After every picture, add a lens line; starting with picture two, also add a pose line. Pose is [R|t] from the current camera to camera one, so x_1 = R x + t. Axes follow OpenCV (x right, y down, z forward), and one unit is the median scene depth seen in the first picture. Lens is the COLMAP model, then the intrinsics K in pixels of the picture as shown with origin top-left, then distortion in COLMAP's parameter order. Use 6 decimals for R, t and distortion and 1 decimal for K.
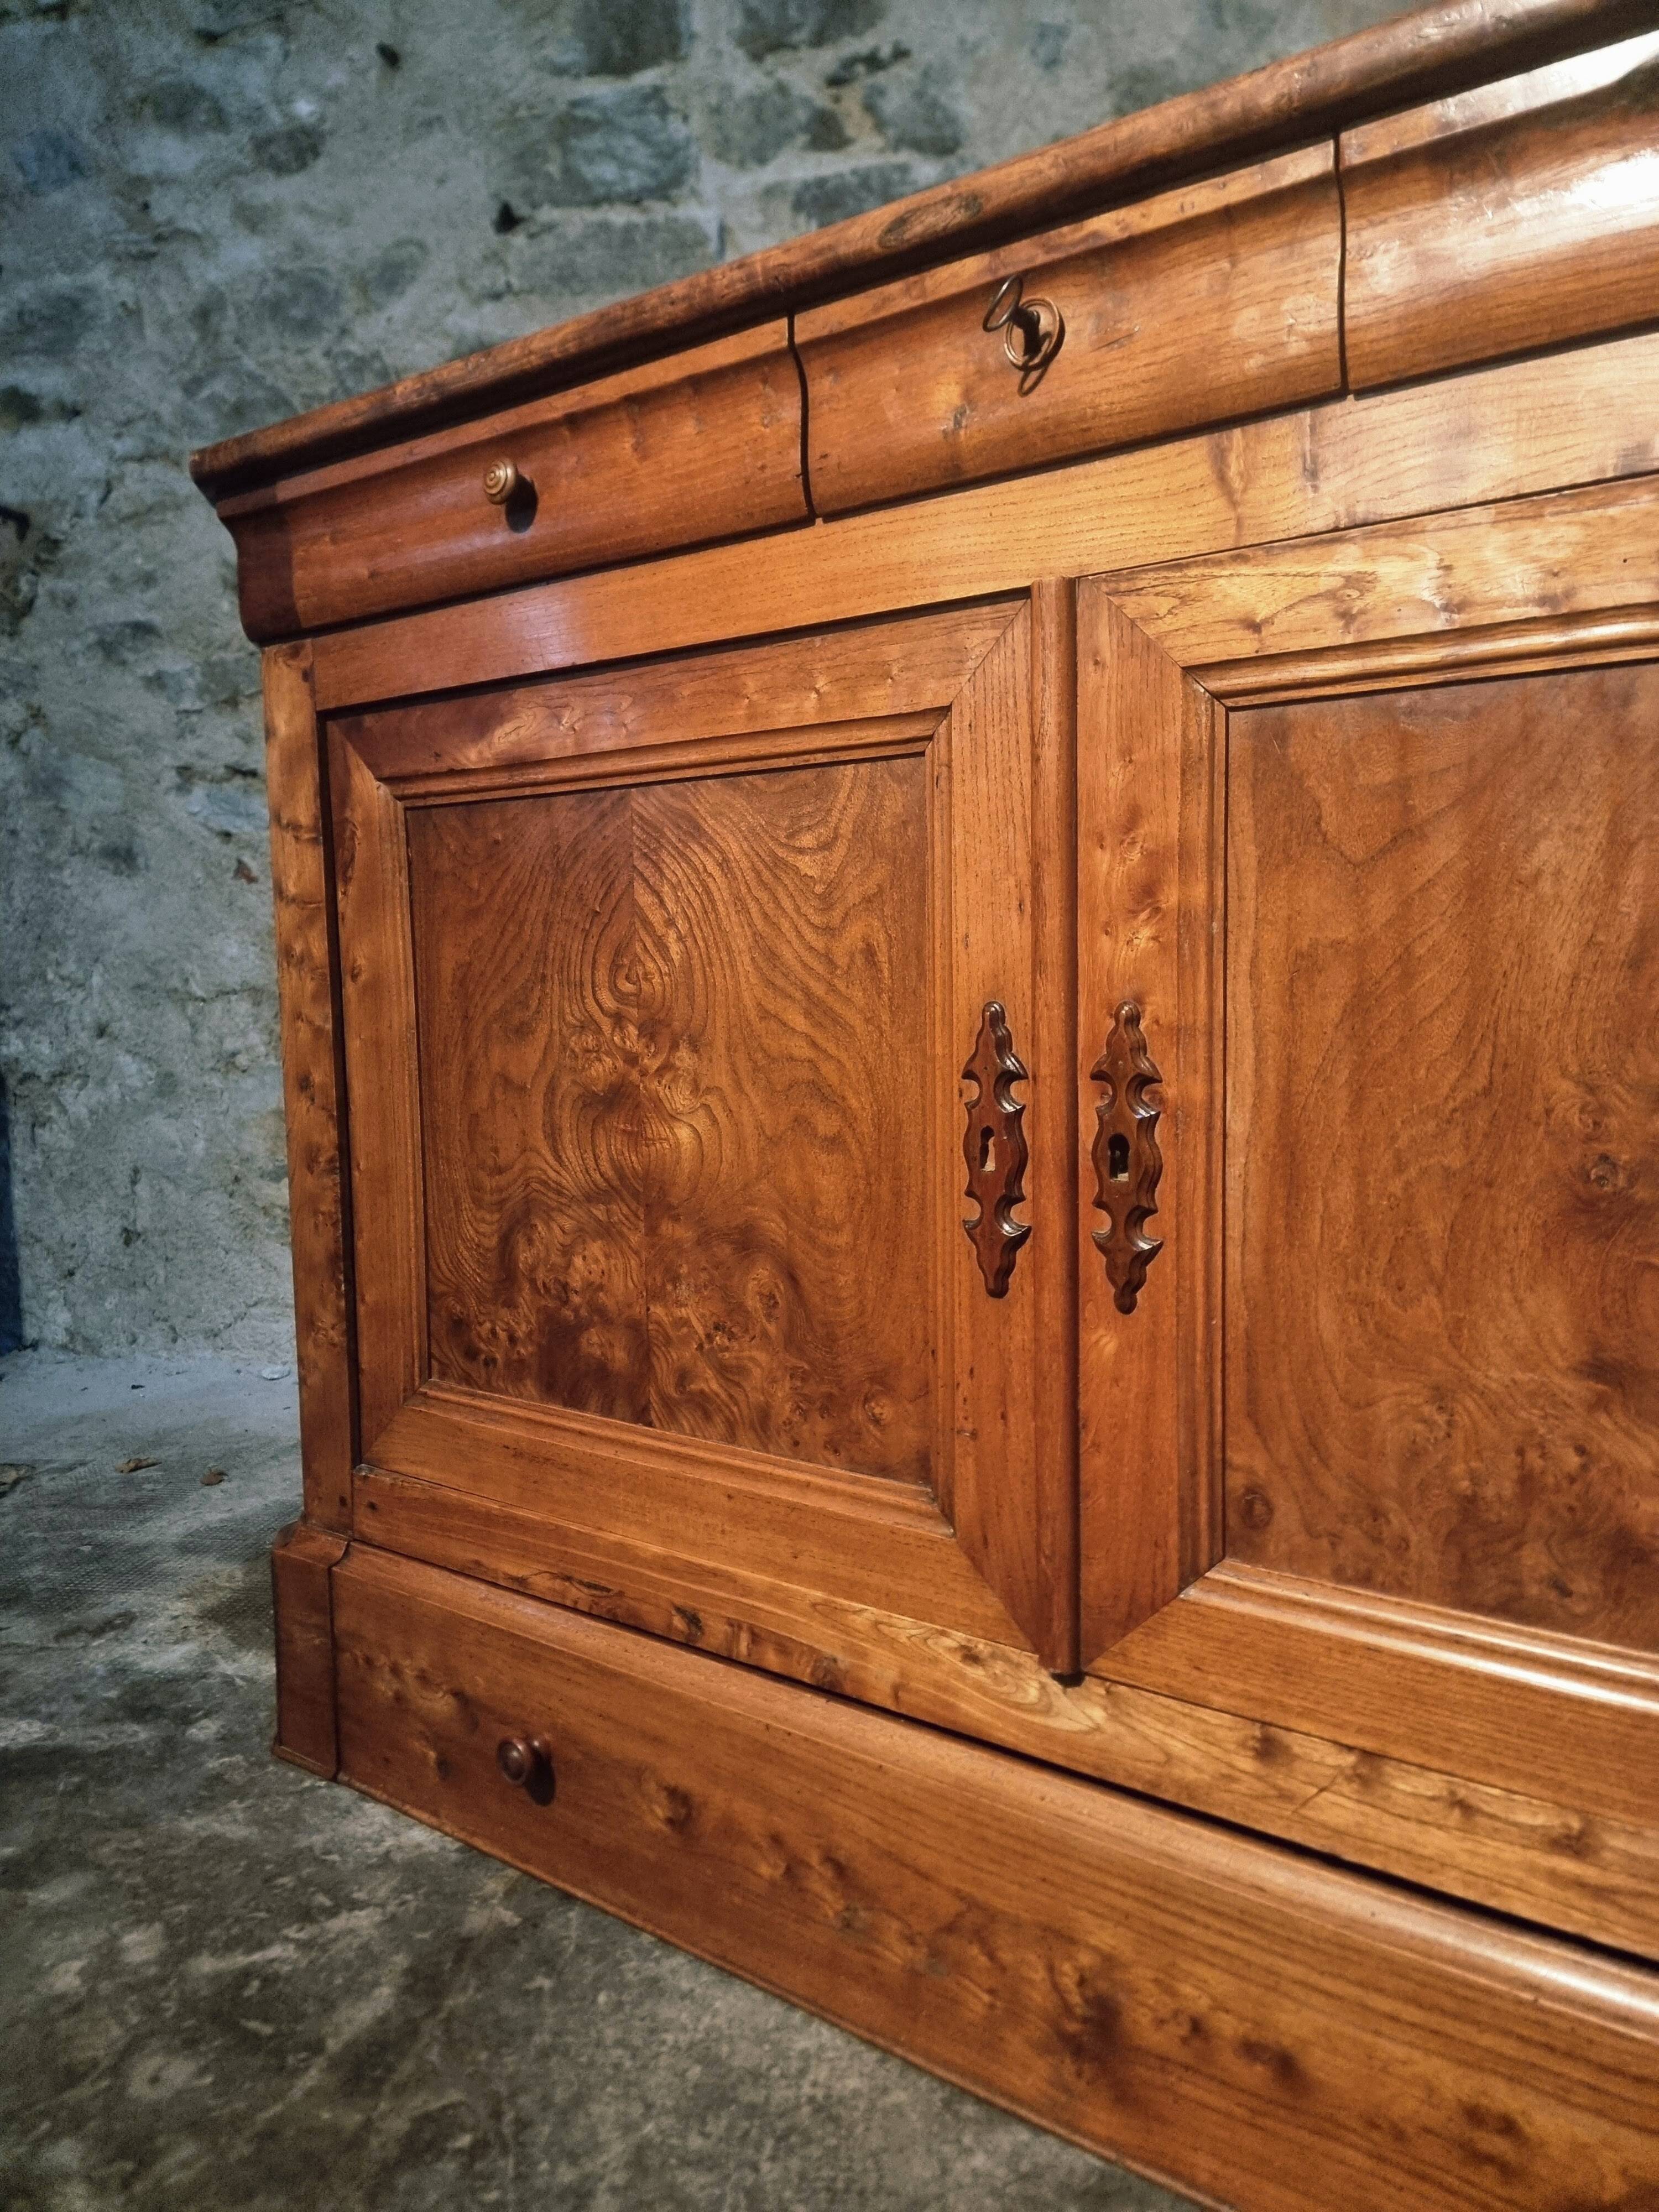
lens RADIAL K [[1537.0, 0, 843.7], [0, 1537.0, 1082.2], [0, 0, 1]] dist [0.066168, -0.061383]
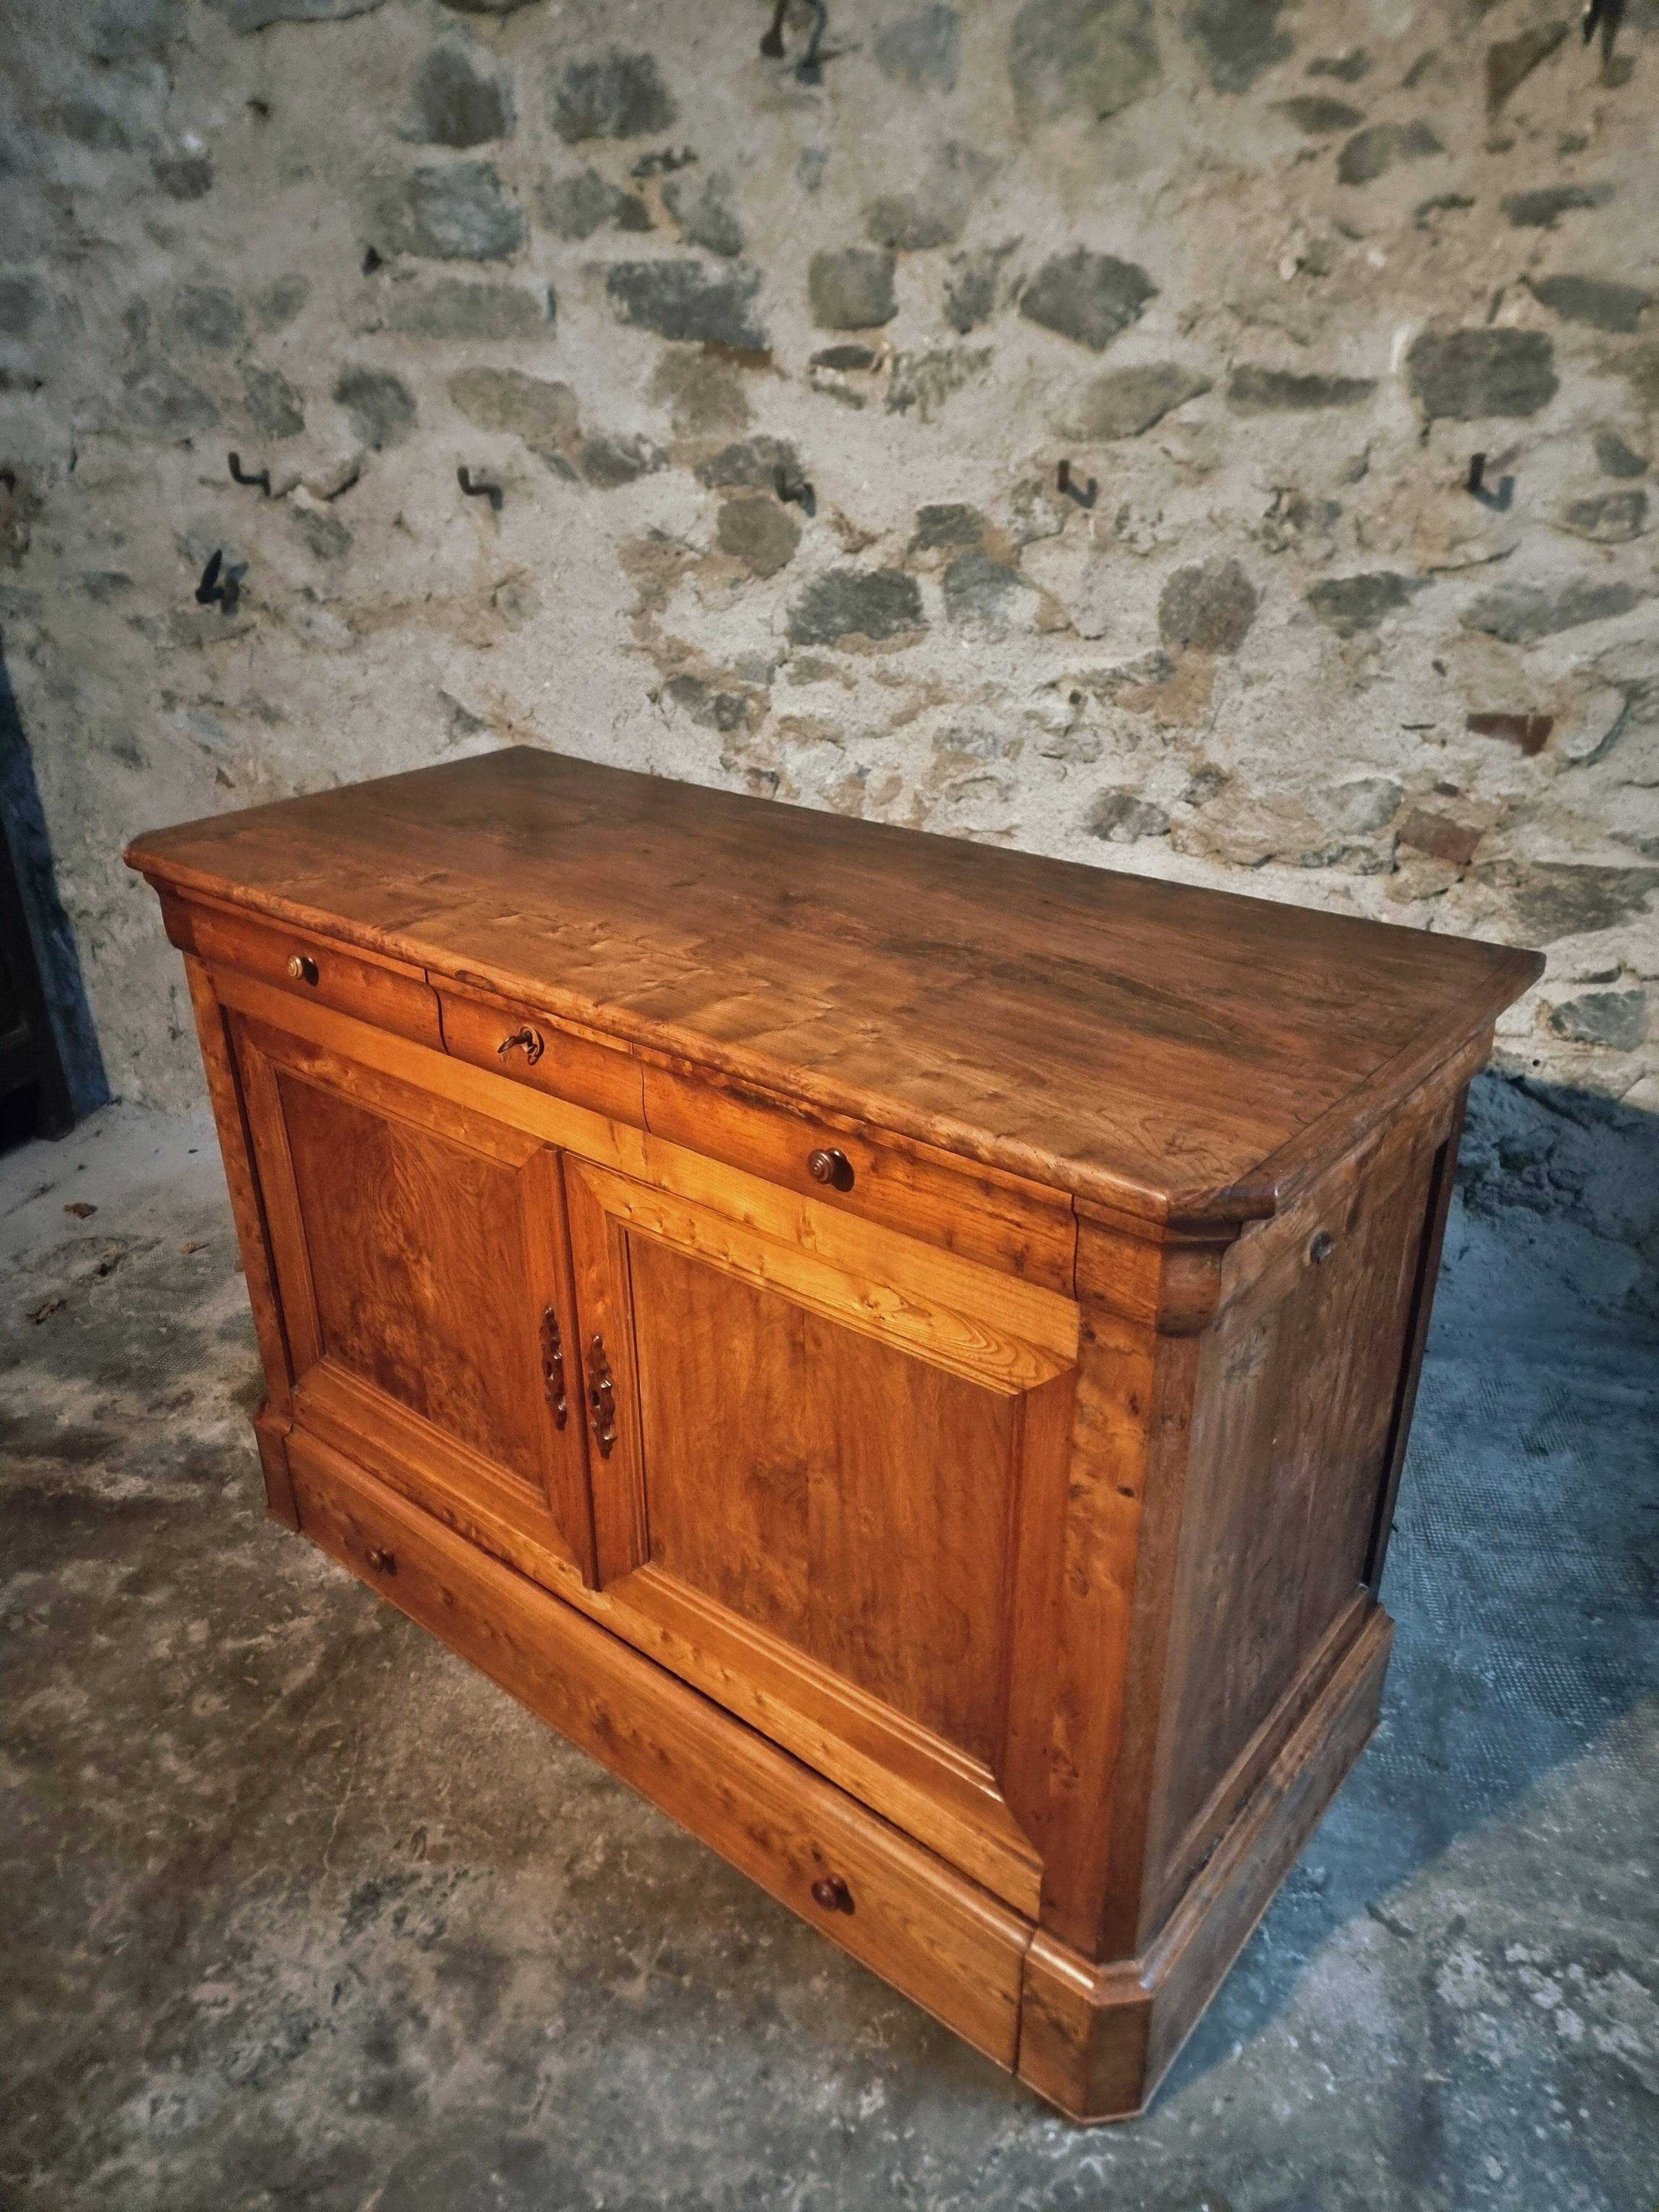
lens RADIAL K [[1537.0, 0, 841.2], [0, 1537.0, 1083.6], [0, 0, 1]] dist [0.066168, -0.061383]
pose [[0.998198, 0.037594, -0.046773, 0.308274], [-0.019317, 0.939256, 0.342673, -0.560832], [0.056814, -0.341151, 0.938290, -0.416754]]
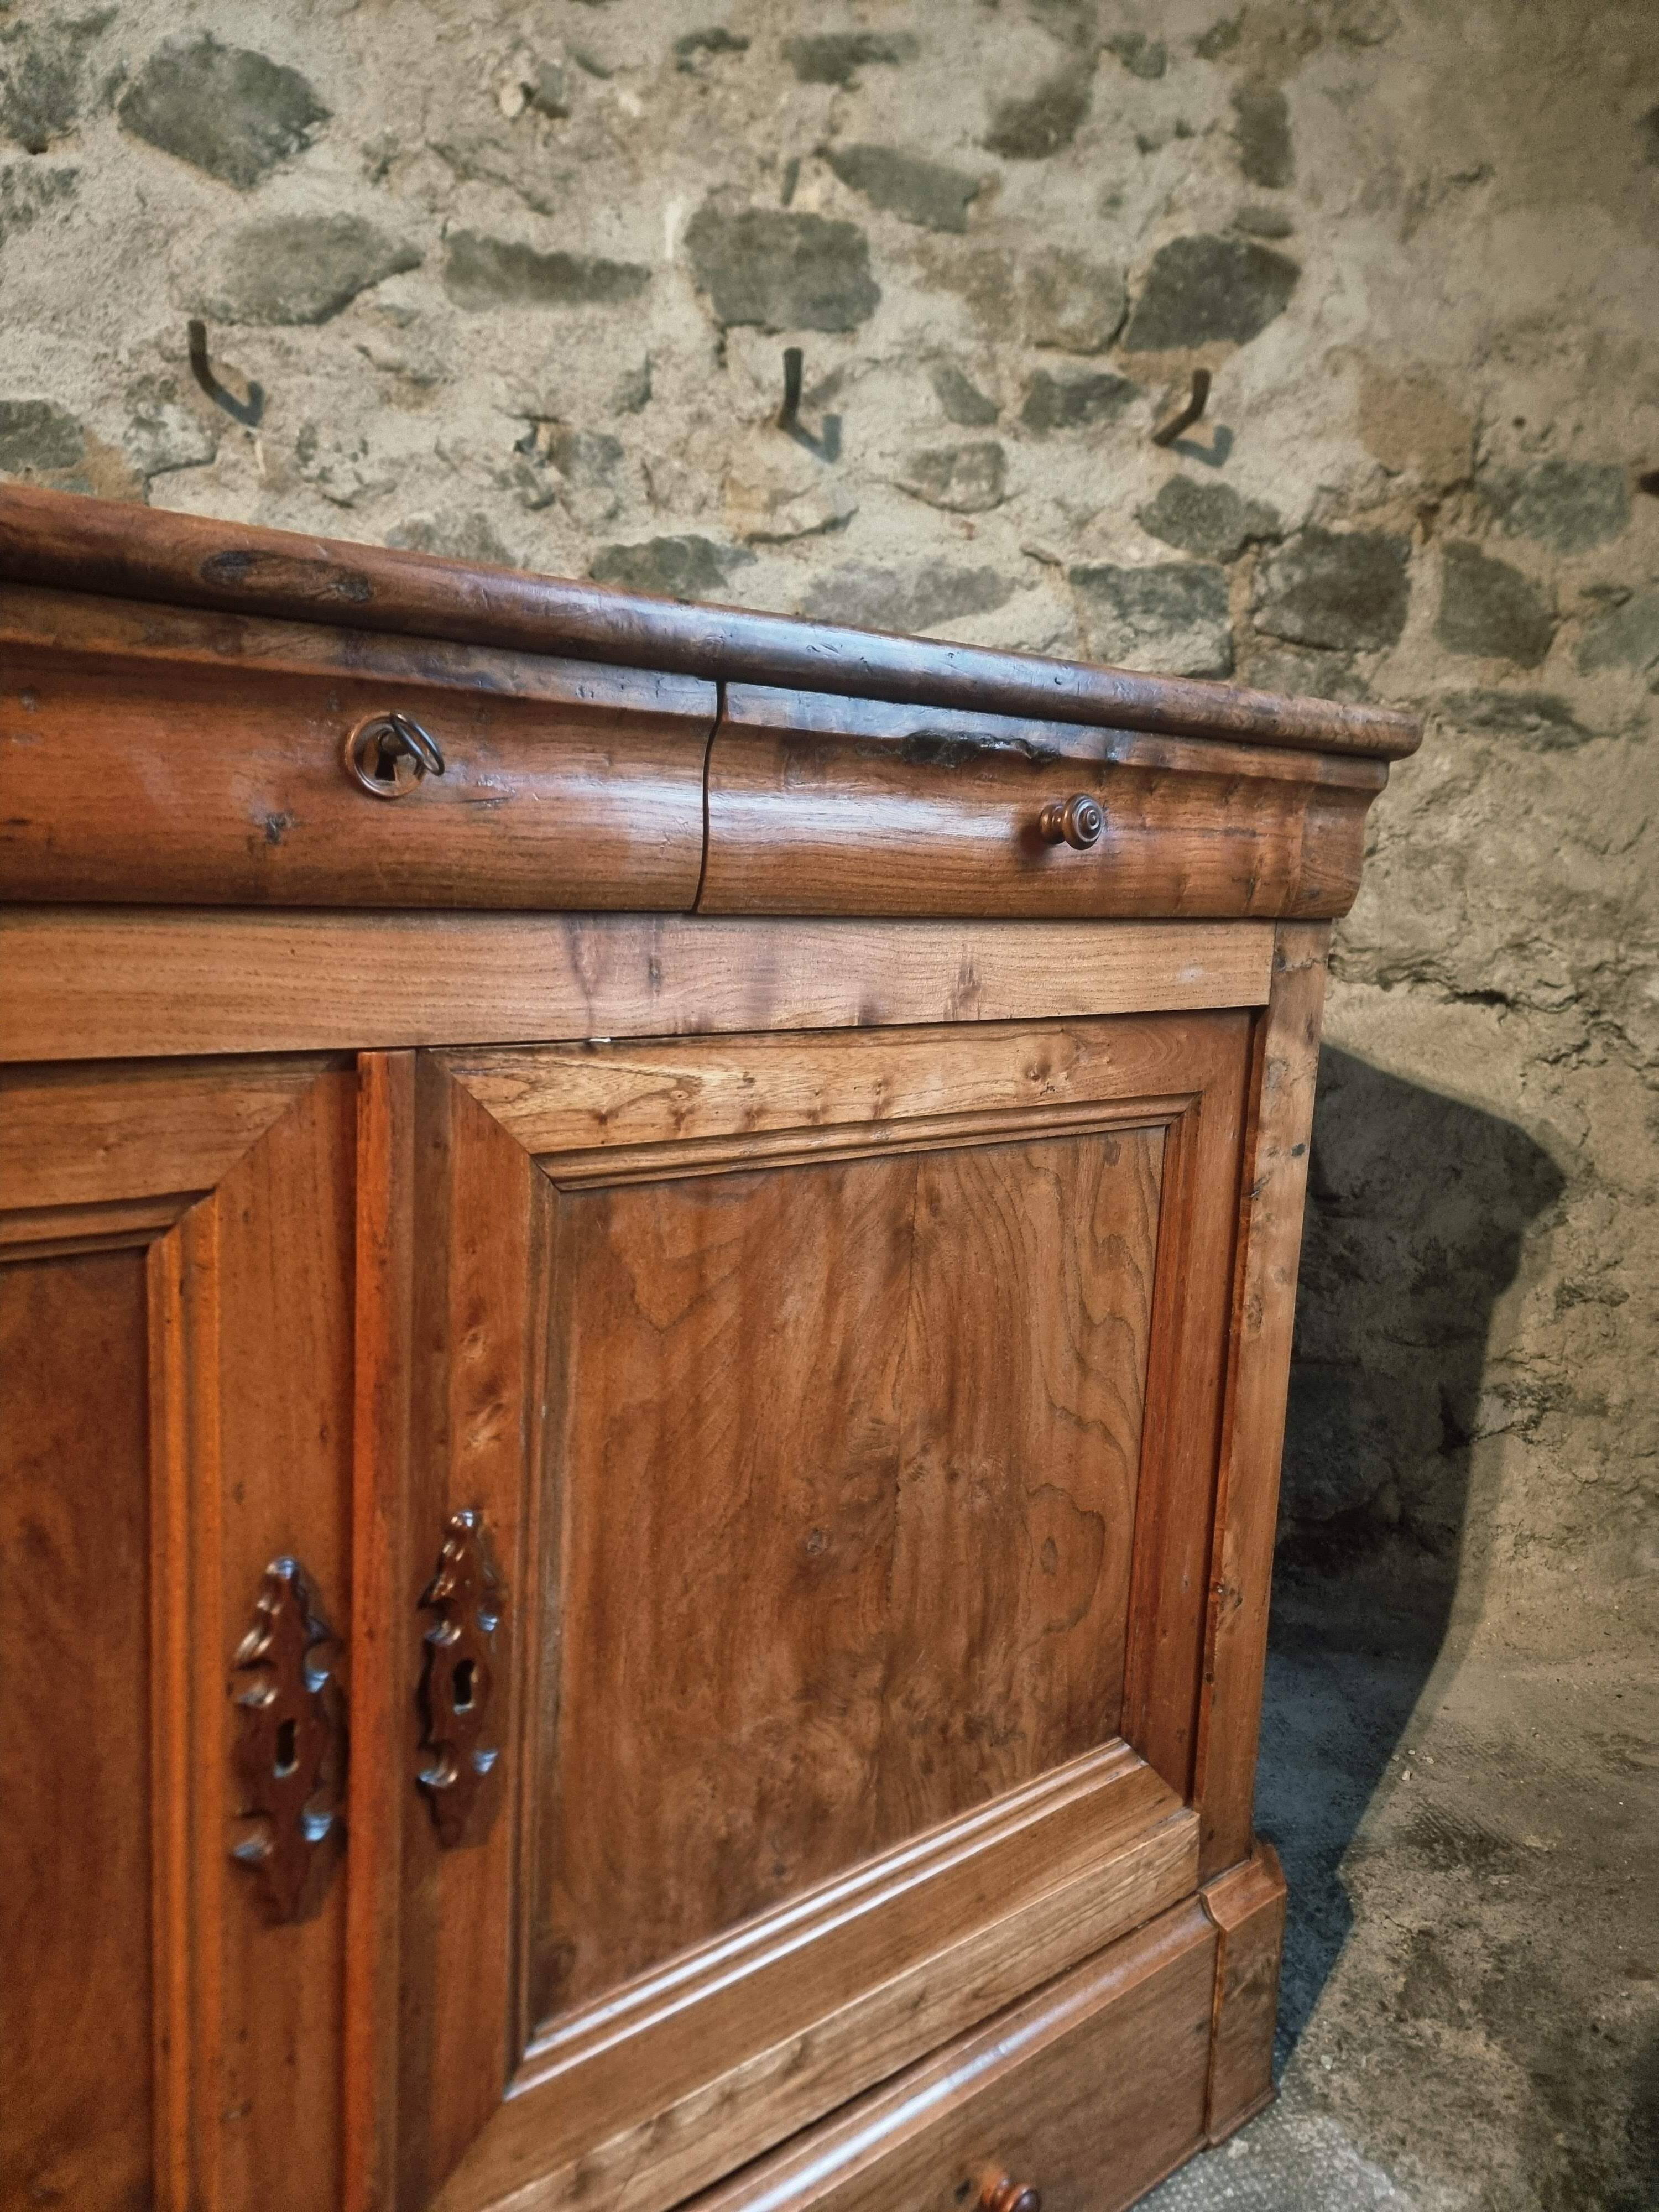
lens RADIAL K [[1537.0, 0, 820.3], [0, 1537.0, 1094.7], [0, 0, 1]] dist [0.066168, -0.061383]
pose [[0.945634, 0.010029, 0.325078, 0.490294], [-0.032513, 0.997432, 0.063808, -0.201727], [-0.323603, -0.070908, 0.943532, 0.142357]]
